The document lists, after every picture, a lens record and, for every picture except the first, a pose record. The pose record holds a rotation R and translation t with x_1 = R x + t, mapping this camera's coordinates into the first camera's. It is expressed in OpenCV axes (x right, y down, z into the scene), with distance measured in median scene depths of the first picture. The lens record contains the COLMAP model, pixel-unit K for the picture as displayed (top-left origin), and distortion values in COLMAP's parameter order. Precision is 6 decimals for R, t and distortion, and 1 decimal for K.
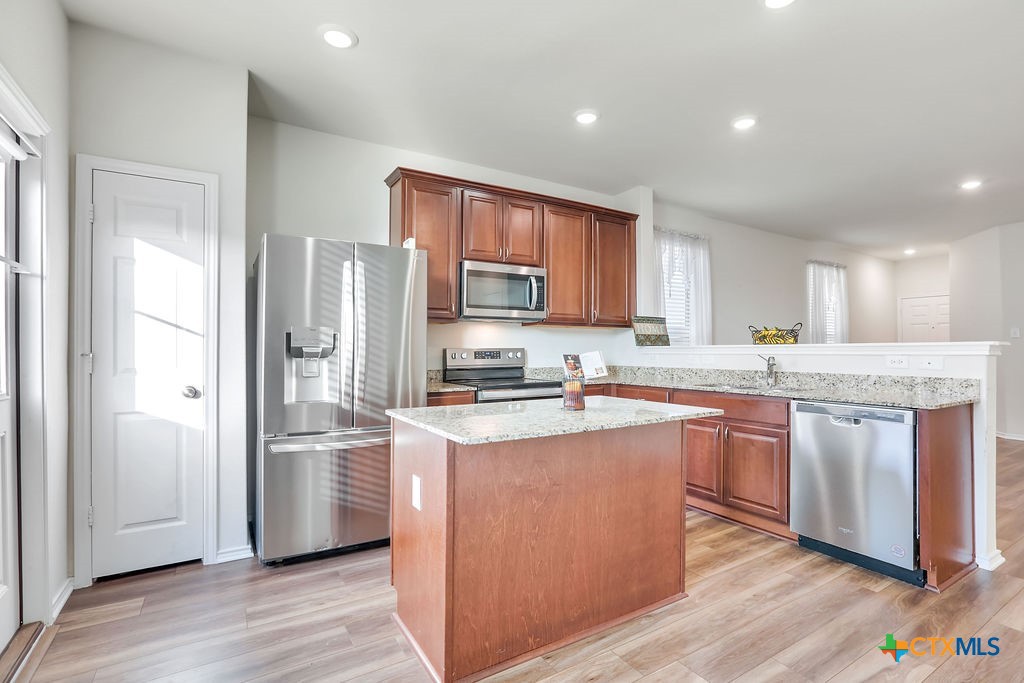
lens RADIAL K [[485.9, 0, 515.6], [0, 485.9, 349.2], [0, 0, 1]] dist [-0.055332, 0.020436]
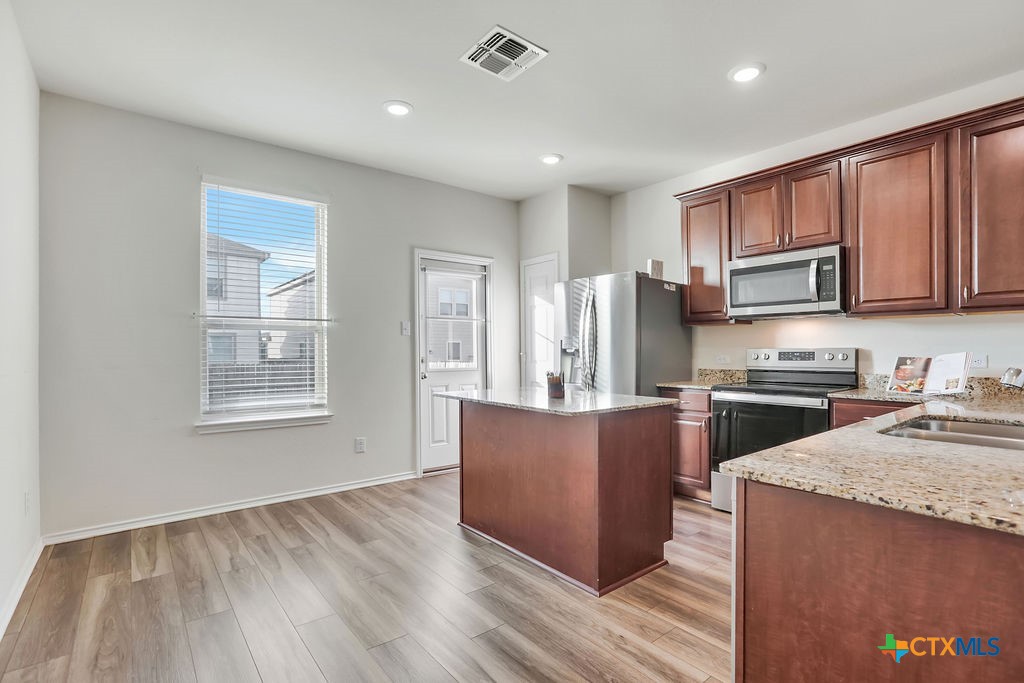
lens RADIAL K [[485.9, 0, 515.6], [0, 485.9, 349.2], [0, 0, 1]] dist [-0.055332, 0.020436]
pose [[0.125141, -0.001649, -0.992138, 0.792050], [0.003752, 0.999992, -0.001189, -0.001741], [0.992132, -0.003574, 0.125146, 0.415665]]
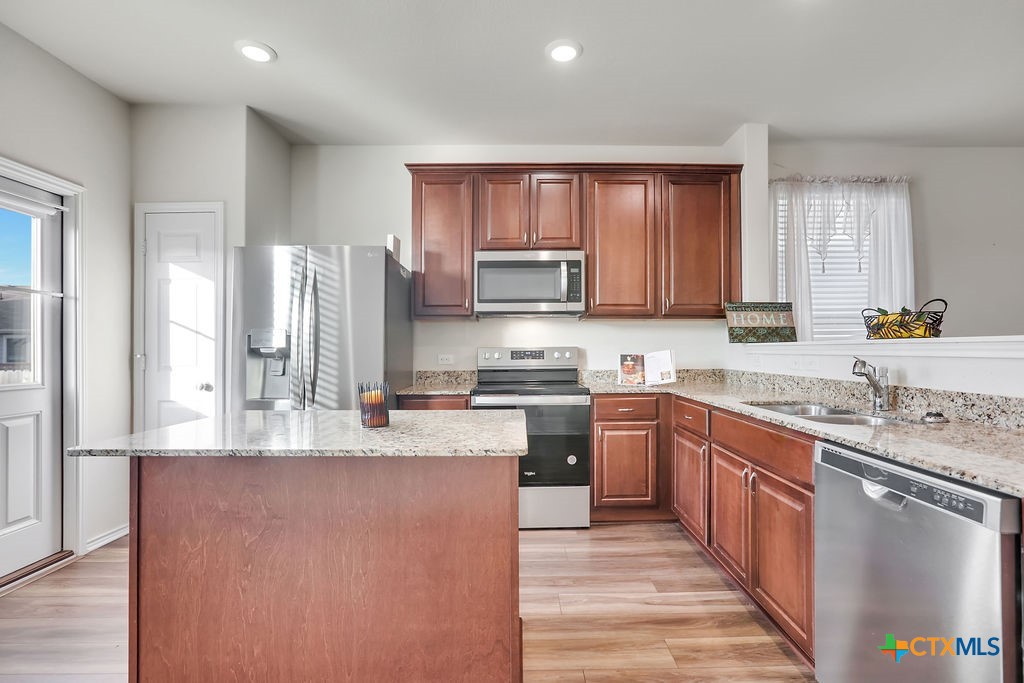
lens RADIAL K [[481.5, 0, 512.0], [0, 481.5, 341.5], [0, 0, 1]] dist [-0.020677, 0.000583]
pose [[0.856981, -0.011001, -0.515231, 0.401373], [0.005365, 0.999908, -0.012427, -0.001927], [0.515321, 0.007885, 0.856961, 0.245997]]
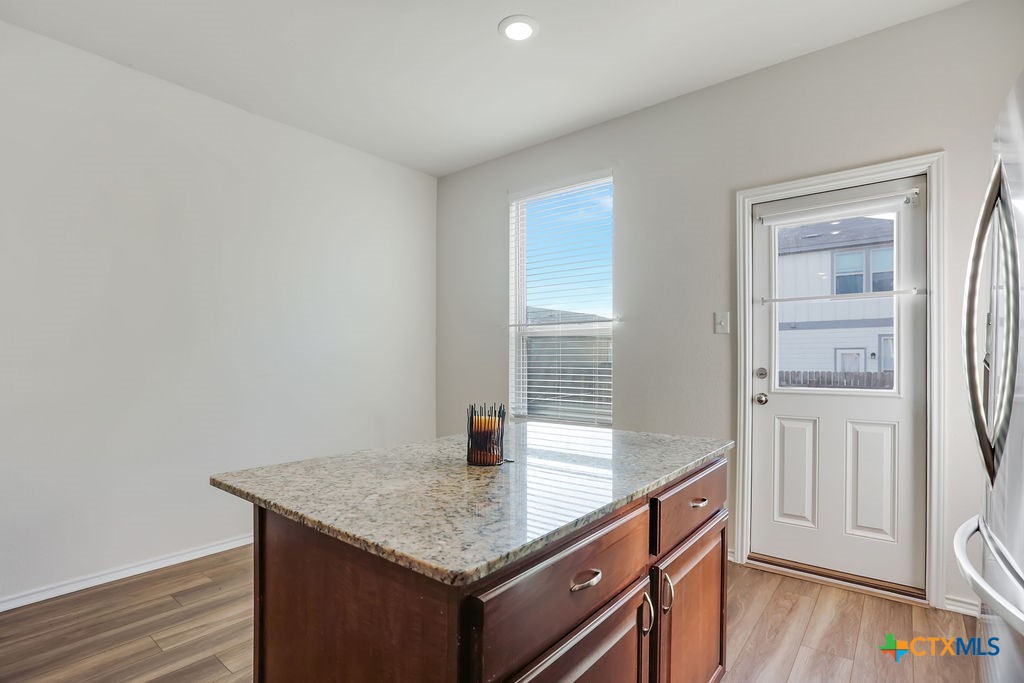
lens RADIAL K [[490.4, 0, 515.4], [0, 490.4, 363.9], [0, 0, 1]] dist [-0.048541, 0.000308]
pose [[-0.939380, 0.002951, -0.342866, 0.148256], [0.002277, 0.999995, 0.002368, 0.007400], [0.342872, 0.001444, -0.939381, 0.900613]]
